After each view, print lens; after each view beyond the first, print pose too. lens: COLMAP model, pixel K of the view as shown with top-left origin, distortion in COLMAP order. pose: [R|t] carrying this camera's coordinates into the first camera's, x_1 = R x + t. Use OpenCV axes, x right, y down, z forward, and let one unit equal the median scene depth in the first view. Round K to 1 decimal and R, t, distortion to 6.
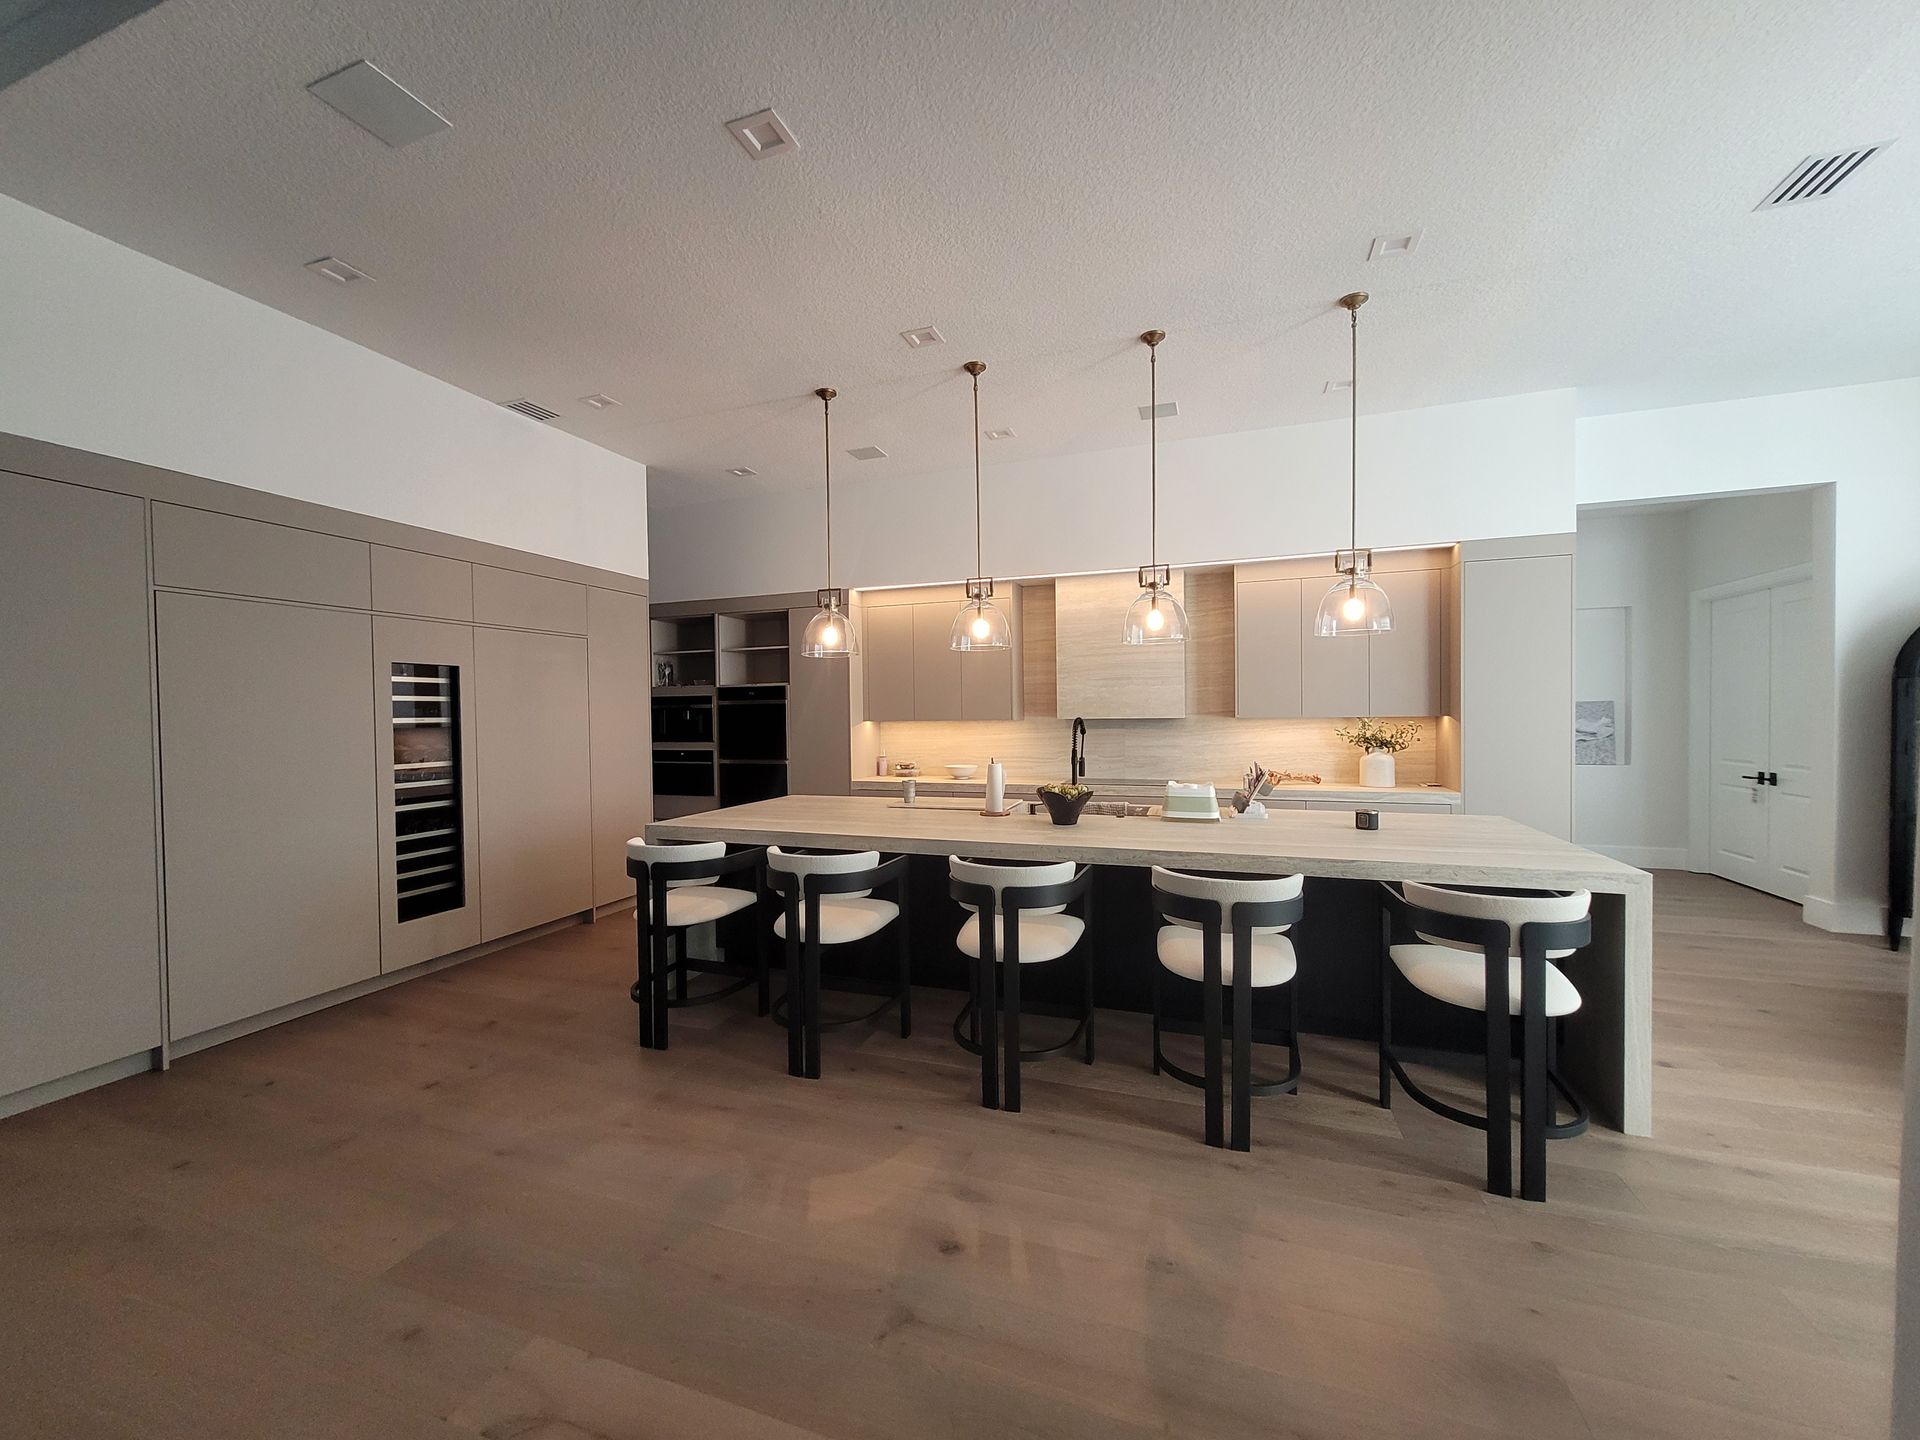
lens RADIAL K [[745.4, 0, 965.2], [0, 745.4, 726.3], [0, 0, 1]] dist [0.000489, 0.000107]
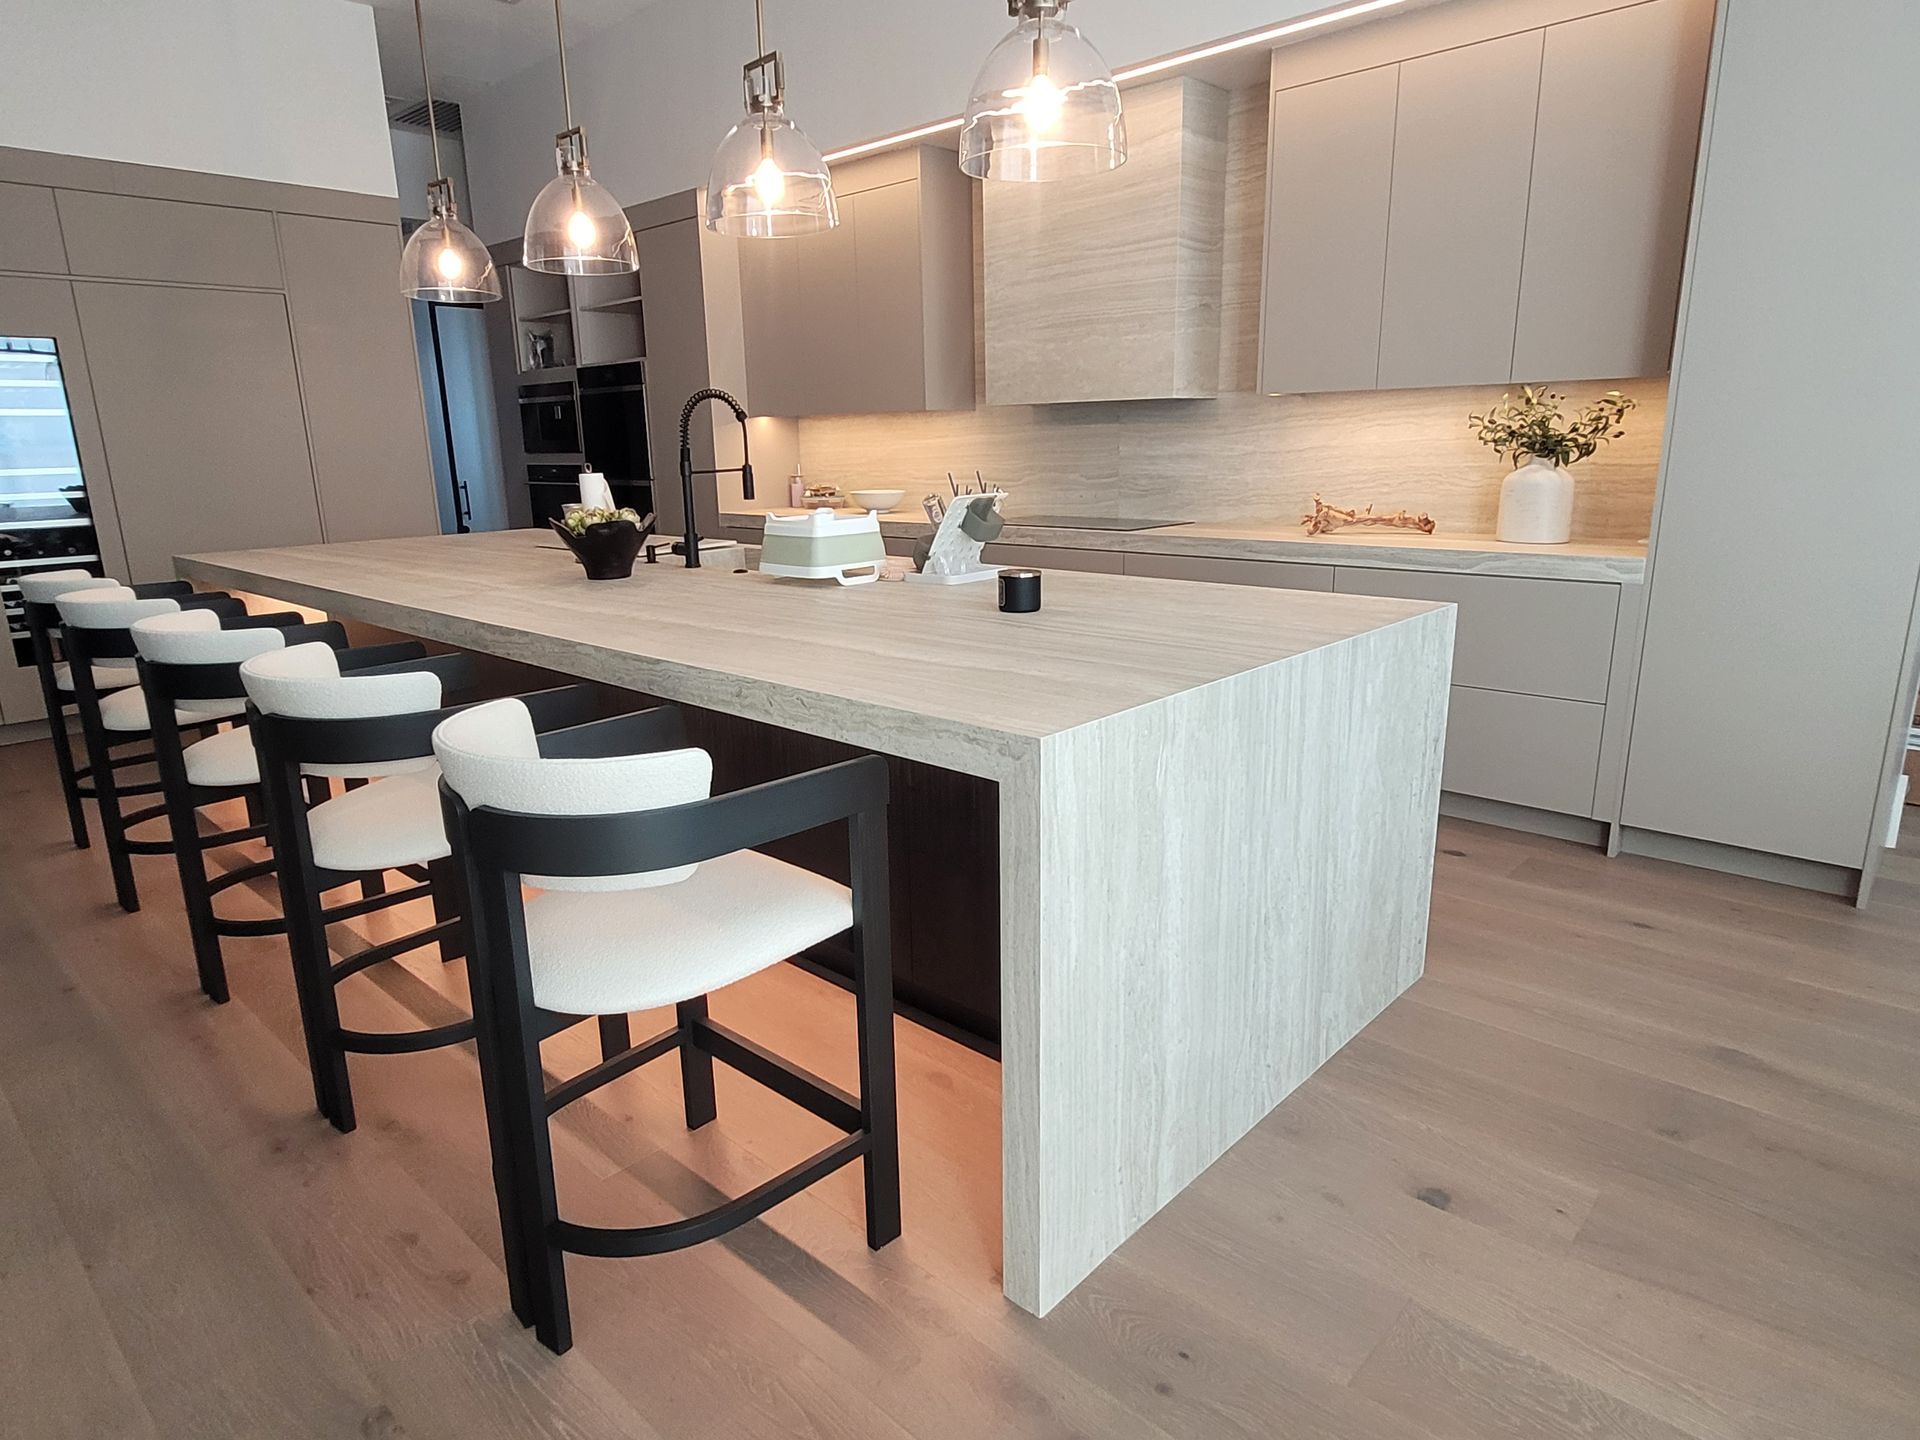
lens RADIAL K [[1128.5, 0, 960.0], [0, 1128.5, 715.7], [0, 0, 1]] dist [0.002080, -0.000846]
pose [[0.918617, 0.088443, -0.385125, 0.457089], [0.002115, 0.973516, 0.228609, 0.023189], [0.395144, -0.210819, 0.894101, 0.195562]]
